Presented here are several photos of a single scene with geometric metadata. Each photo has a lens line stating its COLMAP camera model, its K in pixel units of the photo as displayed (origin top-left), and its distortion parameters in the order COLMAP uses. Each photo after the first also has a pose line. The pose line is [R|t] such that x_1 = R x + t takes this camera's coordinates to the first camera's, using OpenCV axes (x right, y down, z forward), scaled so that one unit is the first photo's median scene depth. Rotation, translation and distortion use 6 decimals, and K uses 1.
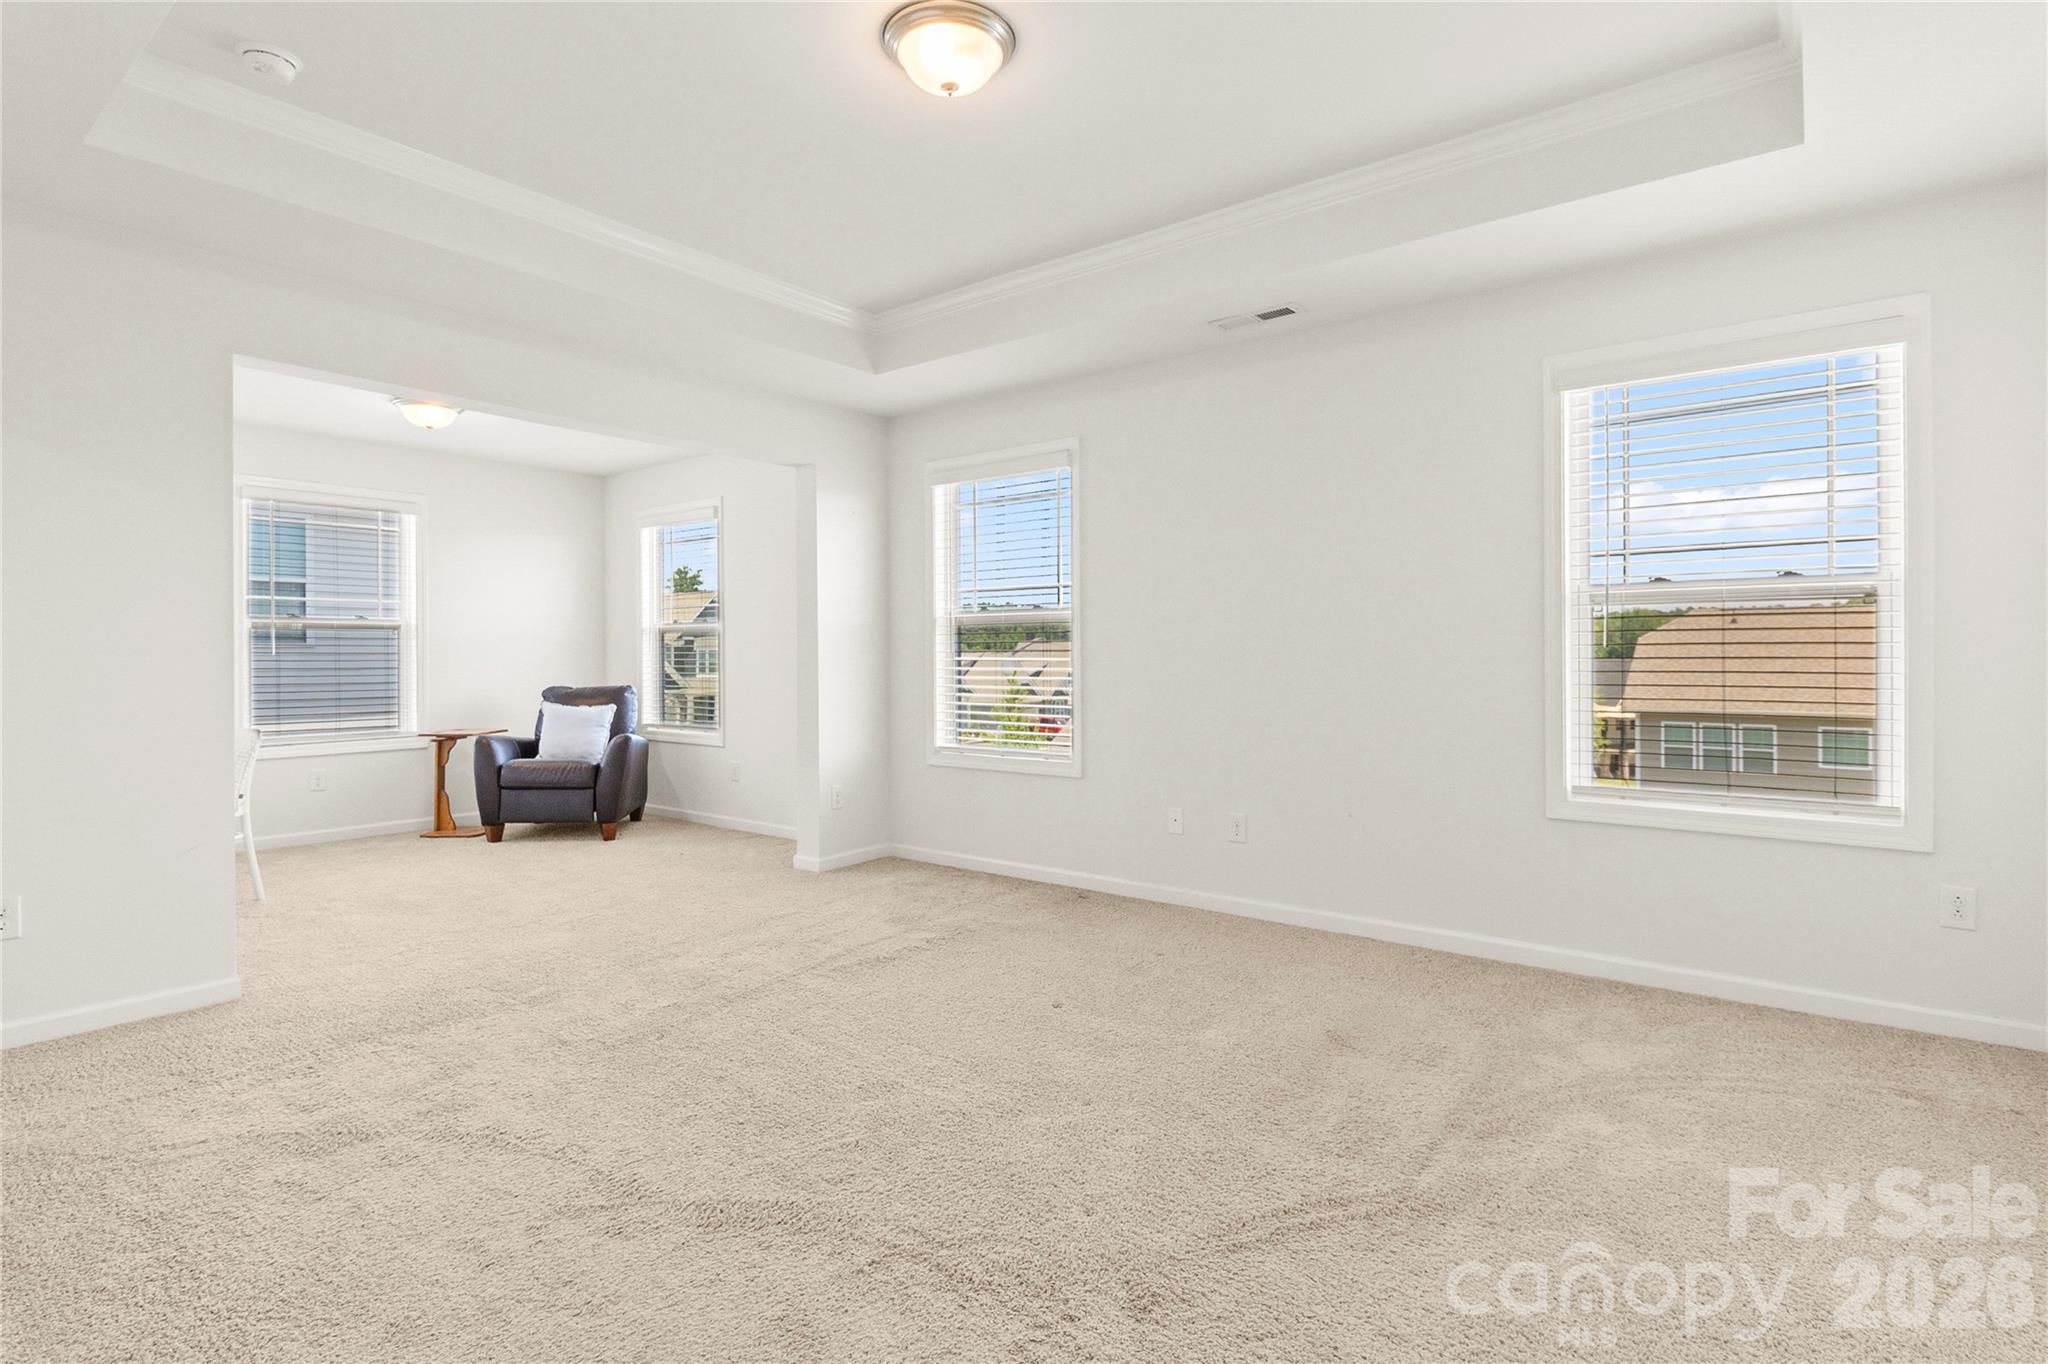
lens RADIAL K [[1006.9, 0, 1027.3], [0, 1006.9, 677.7], [0, 0, 1]] dist [0.014225, 0.000242]
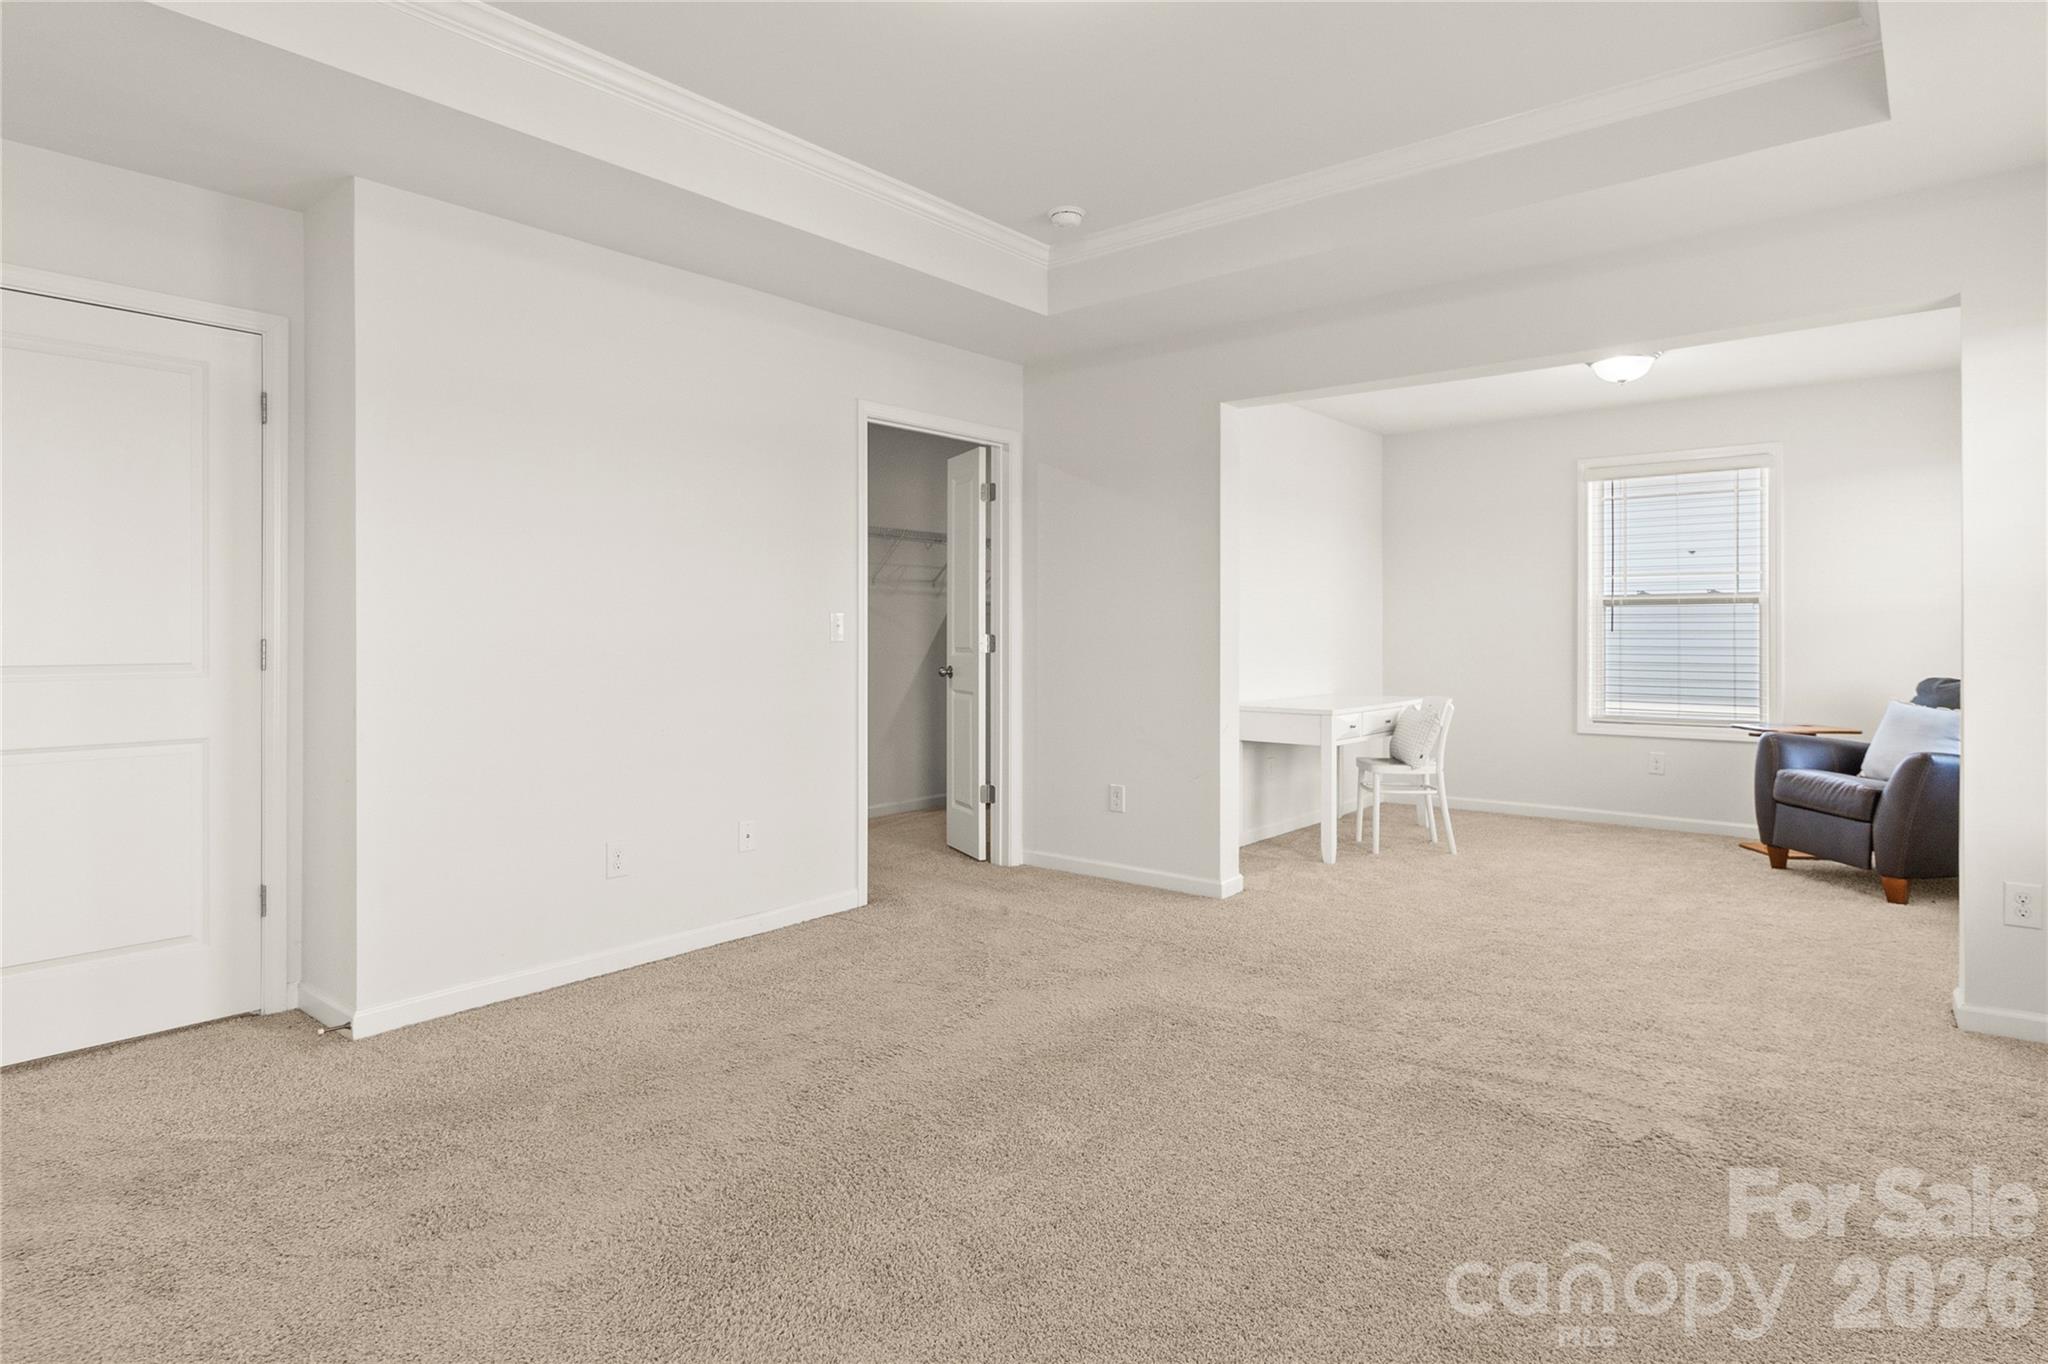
lens RADIAL K [[1100.6, 0, 1042.2], [0, 1100.6, 640.5], [0, 0, 1]] dist [0.004241, 0.000033]
pose [[-0.024264, 0.005066, -0.999693, 0.455357], [-0.020328, 0.999778, 0.005560, -0.011892], [0.999499, 0.020456, -0.024156, 0.577297]]
